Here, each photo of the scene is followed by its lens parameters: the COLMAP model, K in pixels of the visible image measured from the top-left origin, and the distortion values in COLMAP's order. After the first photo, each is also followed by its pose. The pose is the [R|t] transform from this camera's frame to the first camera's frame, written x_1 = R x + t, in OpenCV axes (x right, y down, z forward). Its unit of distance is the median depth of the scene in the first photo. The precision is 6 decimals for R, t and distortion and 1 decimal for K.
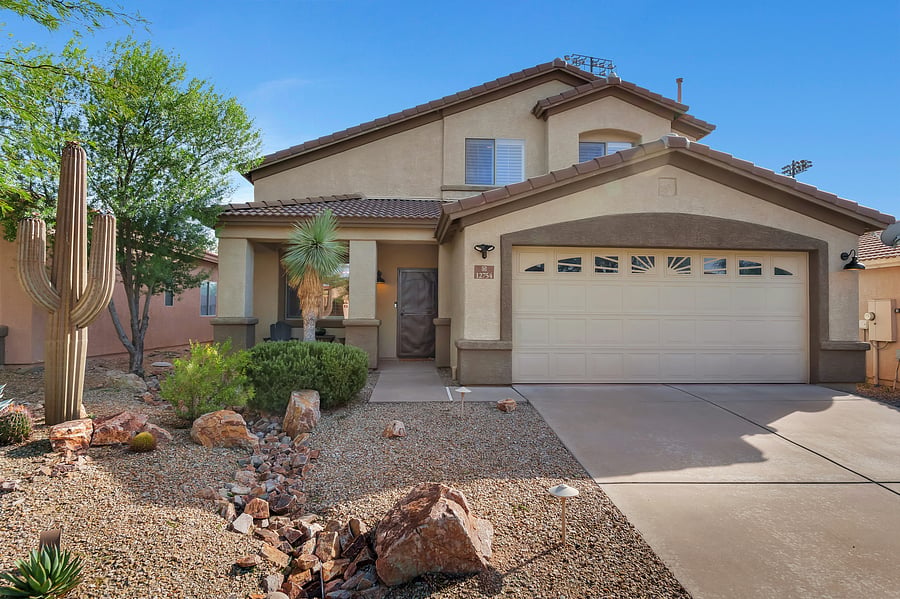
lens RADIAL K [[452.4, 0, 450.0], [0, 452.4, 299.5], [0, 0, 1]] dist [0.000549, -0.000457]
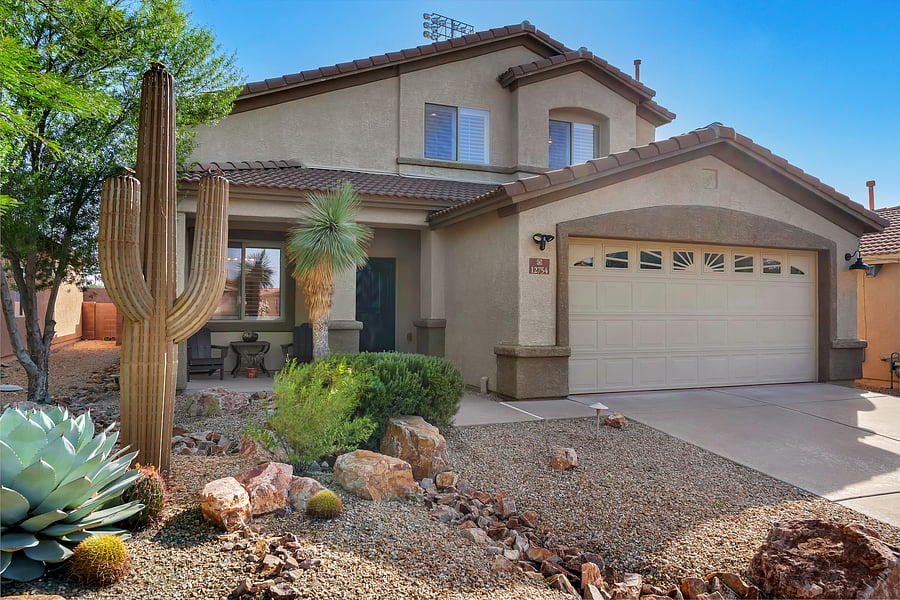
lens RADIAL K [[531.8, 0, 450.0], [0, 531.8, 300.0], [0, 0, 1]] dist [0.001258, 0.001321]
pose [[0.966522, 0.002612, 0.256569, -0.312573], [-0.005482, 0.999930, 0.010474, -0.005855], [-0.256524, -0.011530, 0.966469, 0.066386]]
